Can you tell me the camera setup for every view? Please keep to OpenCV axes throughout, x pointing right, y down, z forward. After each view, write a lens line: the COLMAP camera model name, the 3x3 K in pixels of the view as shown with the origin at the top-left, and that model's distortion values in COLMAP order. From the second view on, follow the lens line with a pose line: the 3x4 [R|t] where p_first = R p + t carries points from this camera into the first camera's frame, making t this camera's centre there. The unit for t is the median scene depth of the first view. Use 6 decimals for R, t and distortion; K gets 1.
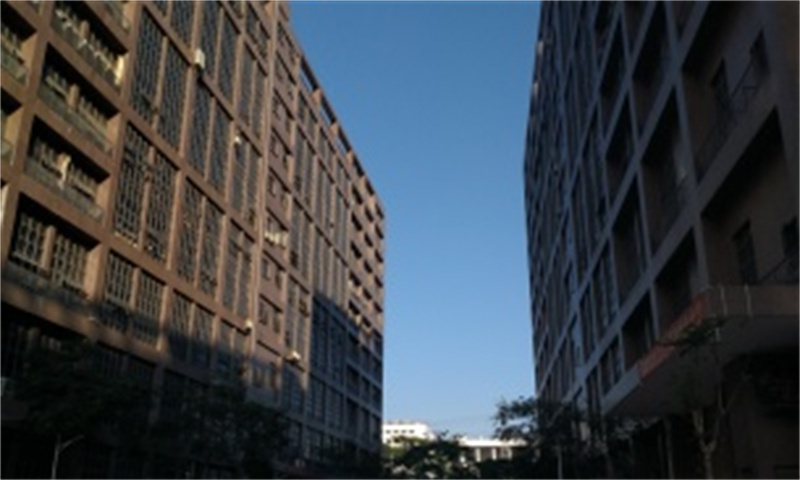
lens RADIAL K [[784.6, 0, 400.0], [0, 784.6, 240.0], [0, 0, 1]] dist [0.090374, -0.289233]
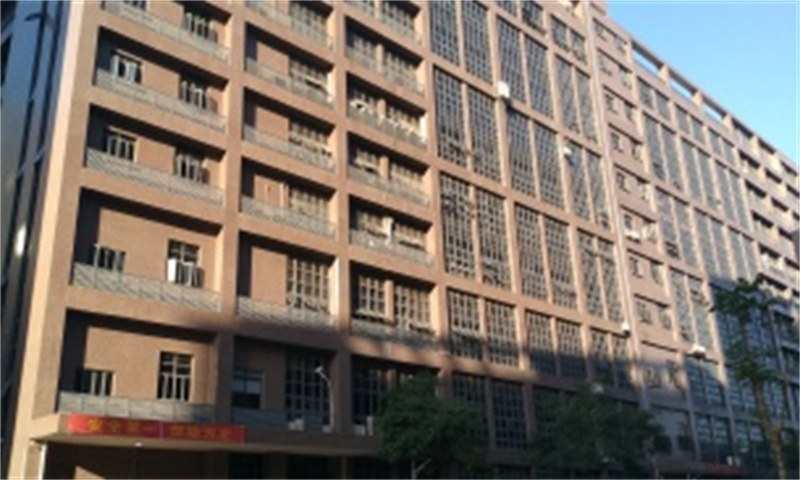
lens RADIAL K [[784.6, 0, 400.0], [0, 784.6, 240.0], [0, 0, 1]] dist [0.090374, -0.289233]
pose [[0.793694, -0.240975, -0.558553, 0.188378], [0.236765, 0.968163, -0.081253, 0.017962], [0.560350, -0.067756, 0.825480, 0.045089]]
